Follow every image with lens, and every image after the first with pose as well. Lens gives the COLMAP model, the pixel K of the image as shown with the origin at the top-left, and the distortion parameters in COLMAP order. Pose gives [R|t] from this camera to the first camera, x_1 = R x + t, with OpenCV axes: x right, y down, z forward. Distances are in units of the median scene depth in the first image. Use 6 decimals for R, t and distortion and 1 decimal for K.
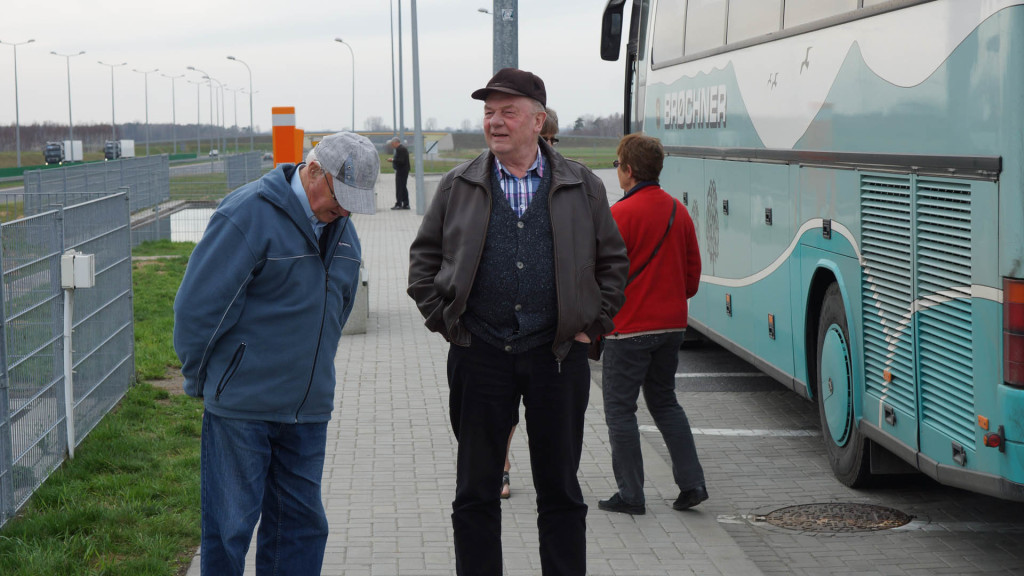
lens RADIAL K [[1997.0, 0, 512.0], [0, 1997.0, 288.0], [0, 0, 1]] dist [0.006428, 0.031822]
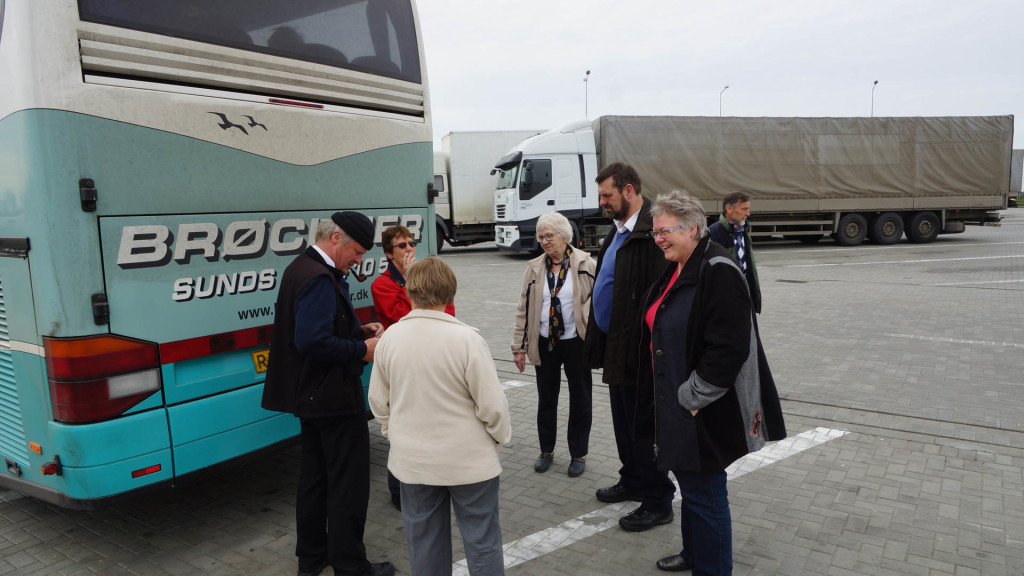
lens RADIAL K [[698.7, 0, 512.0], [0, 698.7, 288.0], [0, 0, 1]] dist [-0.002576, -0.001506]
pose [[0.633750, -0.106118, 0.766225, 0.103602], [0.080551, 0.994214, 0.071070, -0.041595], [-0.769333, 0.016679, 0.638630, 0.504601]]
